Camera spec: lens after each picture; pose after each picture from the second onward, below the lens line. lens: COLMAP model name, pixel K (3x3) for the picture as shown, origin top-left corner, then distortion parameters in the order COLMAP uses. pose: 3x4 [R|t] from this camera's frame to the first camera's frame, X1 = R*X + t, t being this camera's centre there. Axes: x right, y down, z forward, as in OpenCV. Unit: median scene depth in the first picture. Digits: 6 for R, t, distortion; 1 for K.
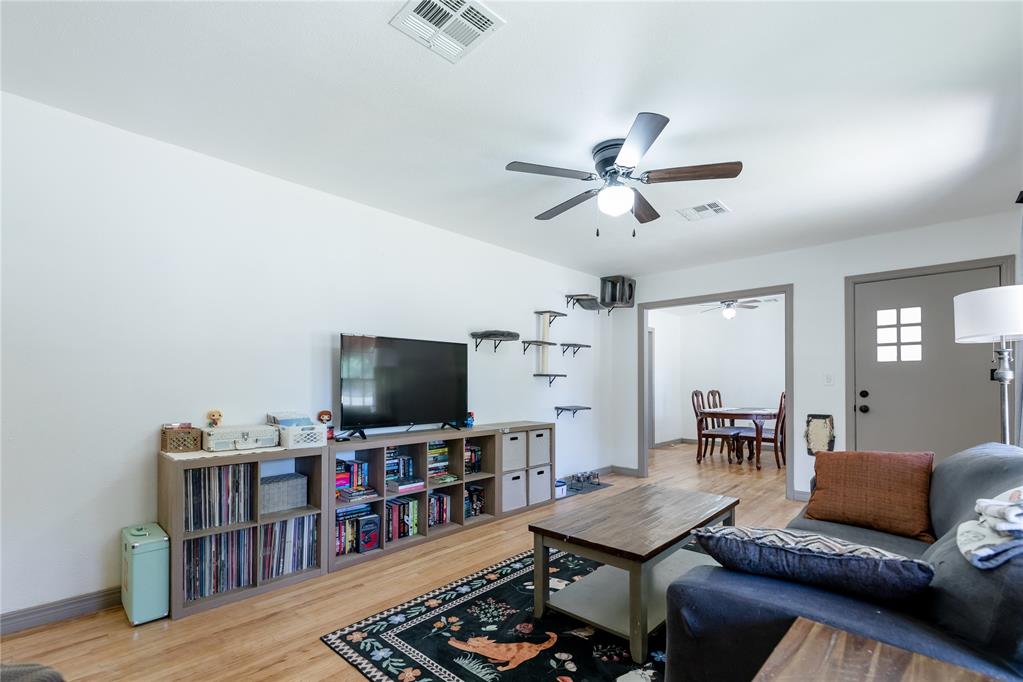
lens RADIAL K [[457.4, 0, 512.6], [0, 457.4, 389.5], [0, 0, 1]] dist [0.001065, 0.000177]
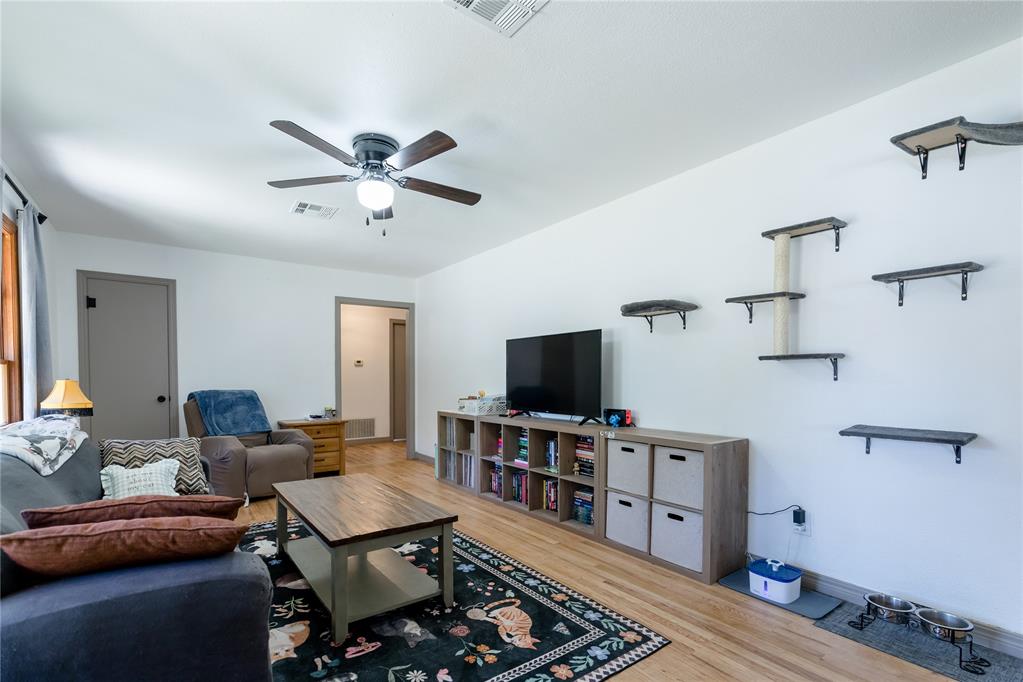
lens RADIAL K [[457.4, 0, 512.6], [0, 457.4, 389.5], [0, 0, 1]] dist [0.001065, 0.000177]
pose [[-0.191548, 0.025633, -0.981148, 0.815577], [-0.005506, 0.999615, 0.027190, -0.008639], [0.981468, 0.010610, -0.191333, 1.036716]]
